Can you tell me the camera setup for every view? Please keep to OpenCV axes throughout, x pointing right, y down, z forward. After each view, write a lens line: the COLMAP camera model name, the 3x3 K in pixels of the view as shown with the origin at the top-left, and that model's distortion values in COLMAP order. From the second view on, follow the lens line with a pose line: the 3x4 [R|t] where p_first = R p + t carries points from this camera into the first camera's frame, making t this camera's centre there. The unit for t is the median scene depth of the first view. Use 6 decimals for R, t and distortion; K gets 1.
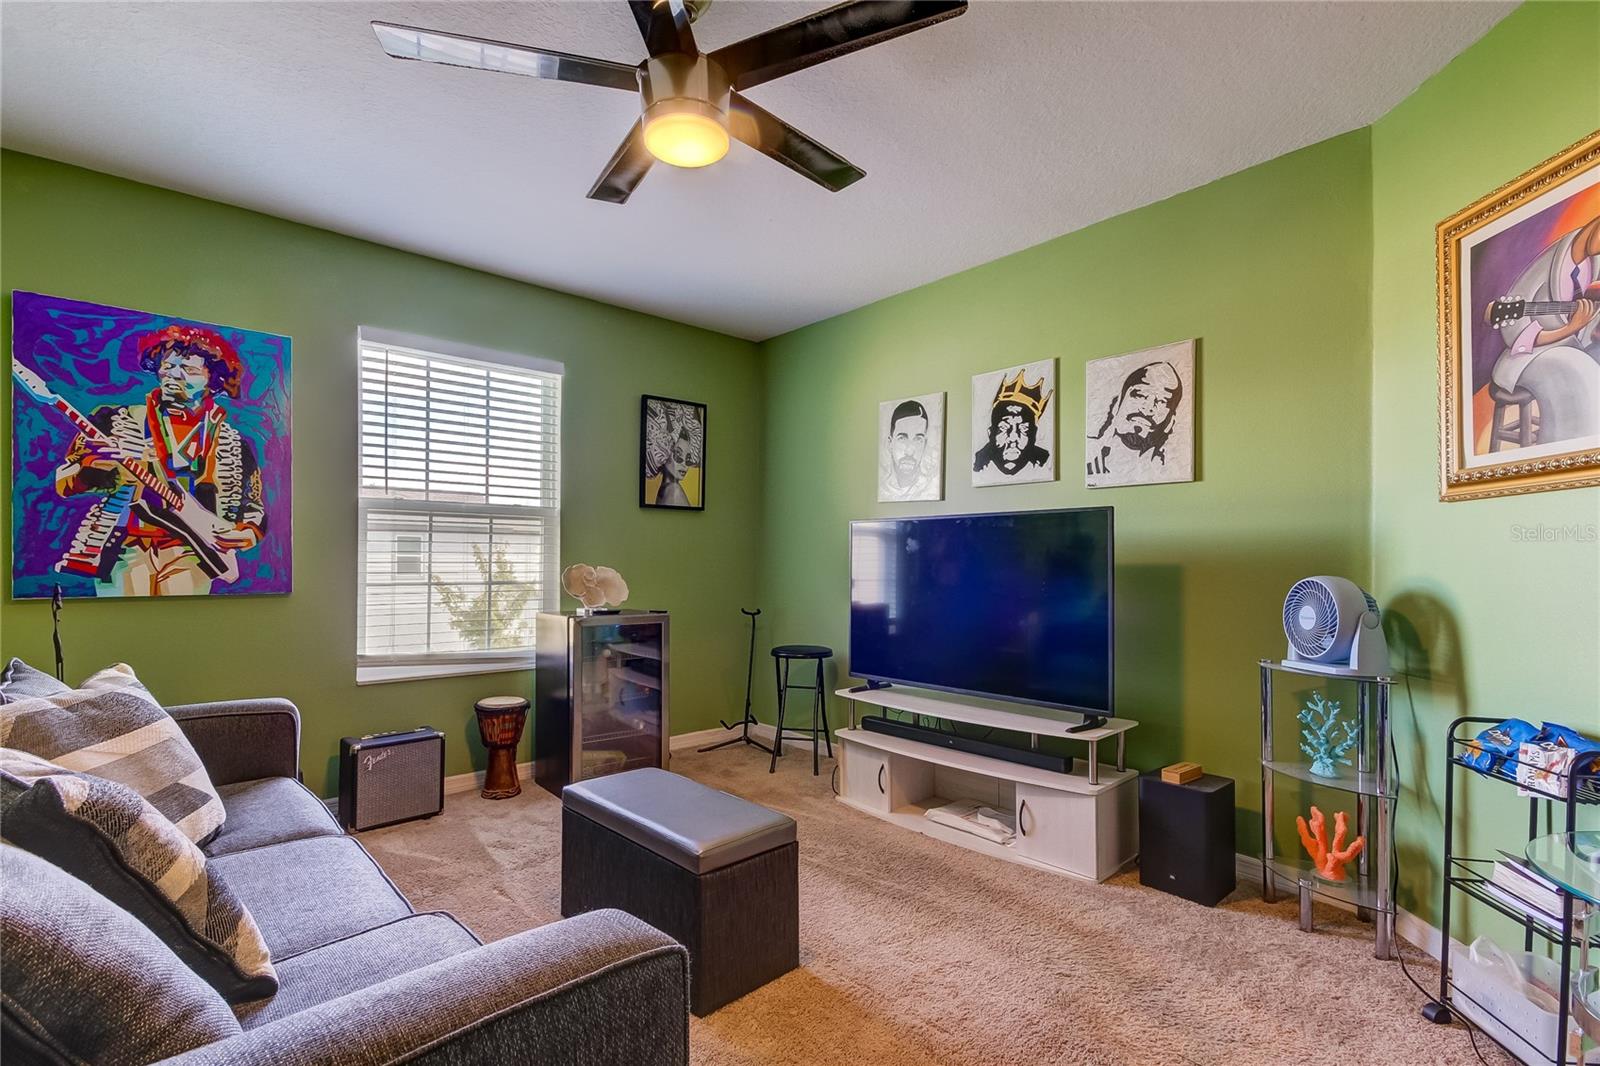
lens RADIAL K [[754.0, 0, 807.5], [0, 754.0, 555.7], [0, 0, 1]] dist [0.024728, -0.004237]
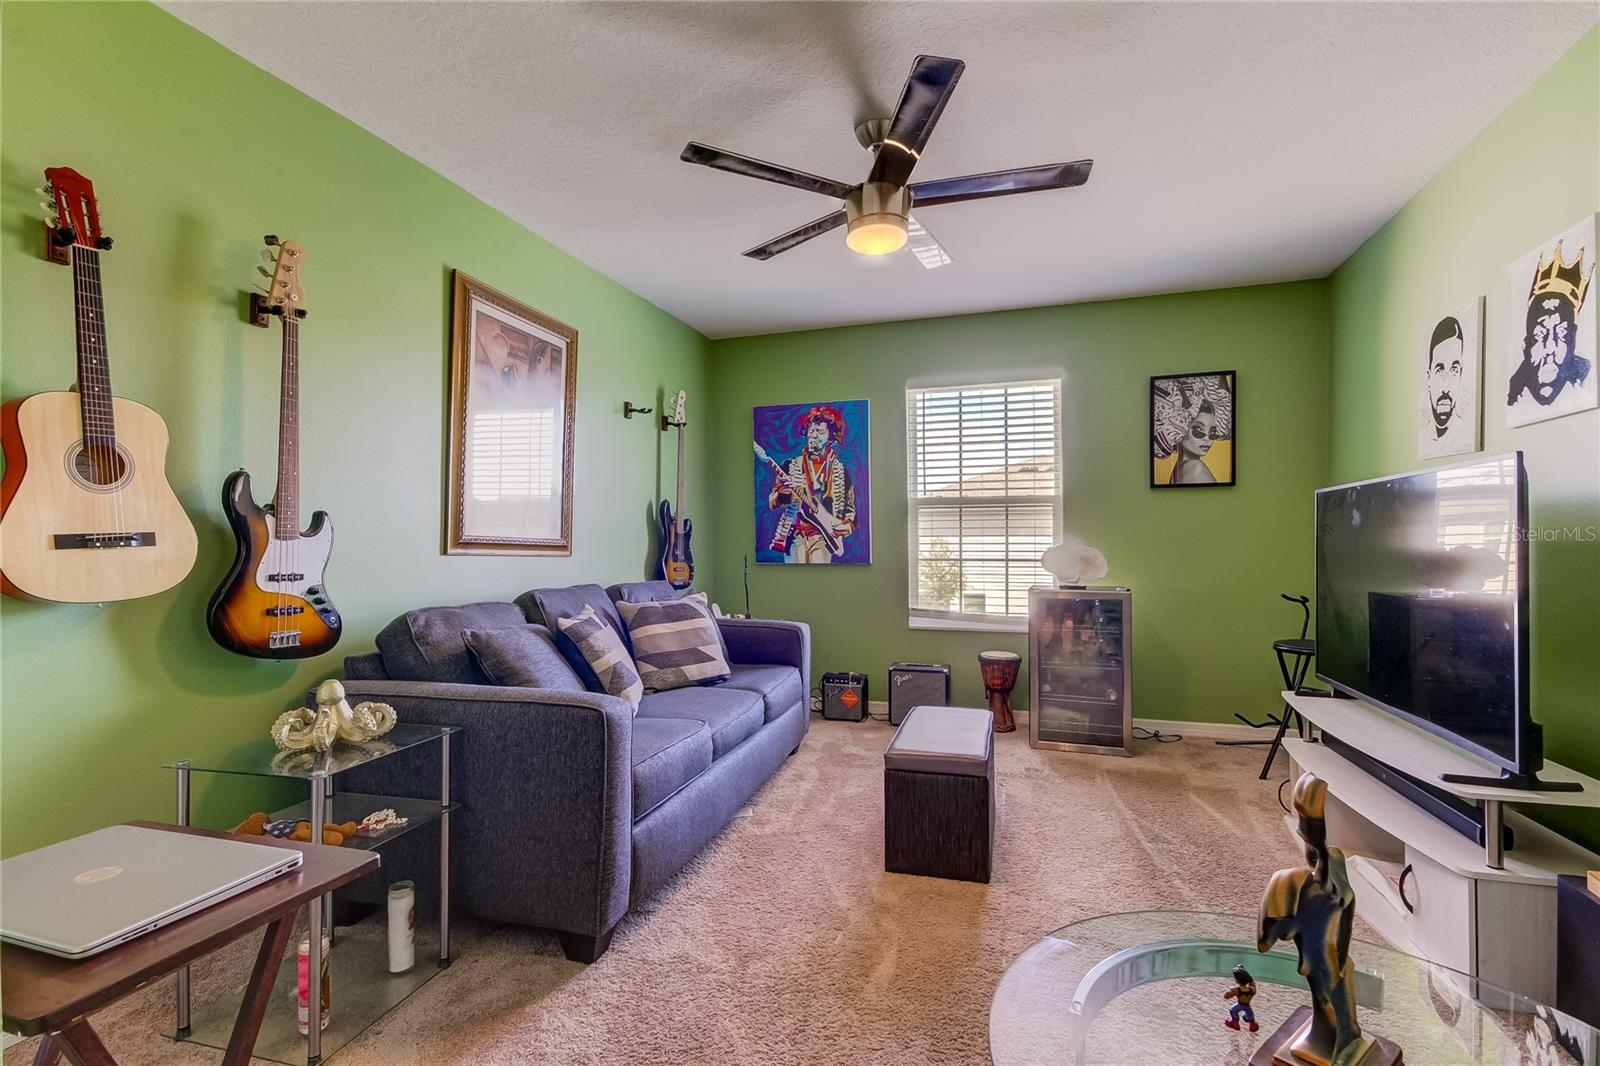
lens RADIAL K [[754.0, 0, 792.5], [0, 754.0, 538.4], [0, 0, 1]] dist [0.024728, -0.004237]
pose [[0.492550, -0.012140, -0.870199, 0.581465], [0.012228, 0.999901, -0.007028, 0.006436], [0.870198, -0.007179, 0.492650, 0.106566]]
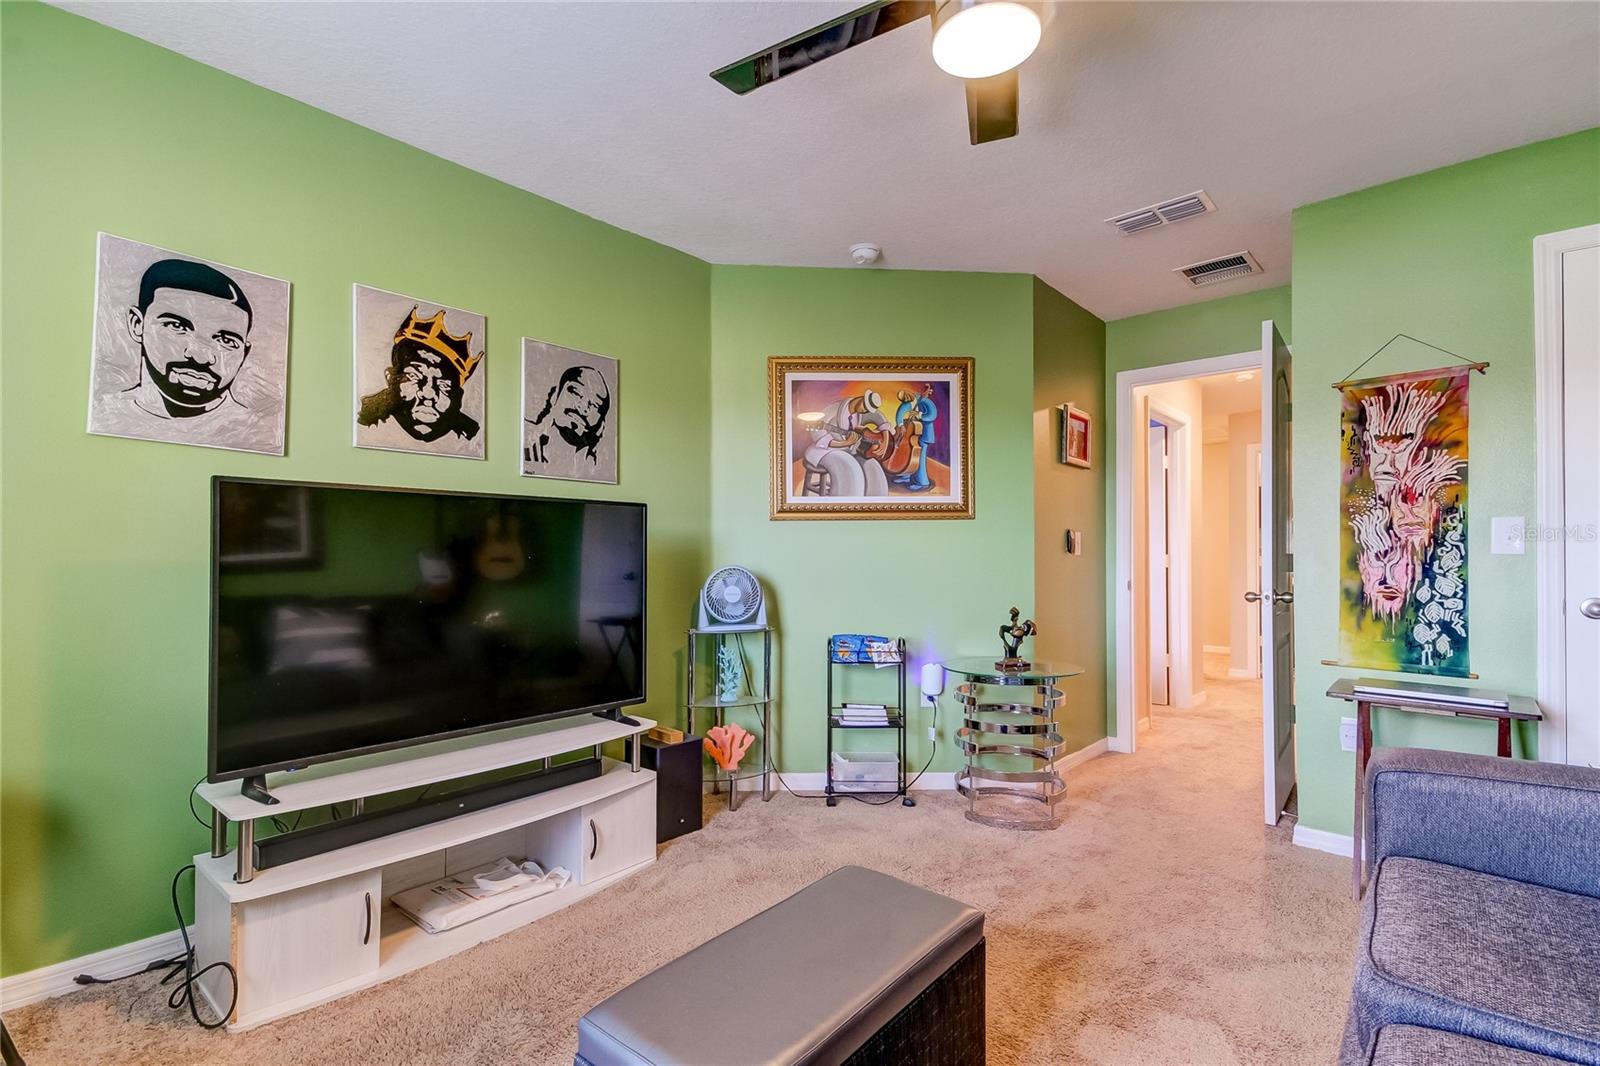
lens RADIAL K [[754.0, 0, 795.9], [0, 754.0, 545.9], [0, 0, 1]] dist [0.024728, -0.004237]
pose [[-0.116118, 0.006258, 0.993216, -0.586558], [-0.011680, 0.999902, -0.007666, -0.000621], [-0.993167, -0.012491, -0.116033, 0.790256]]
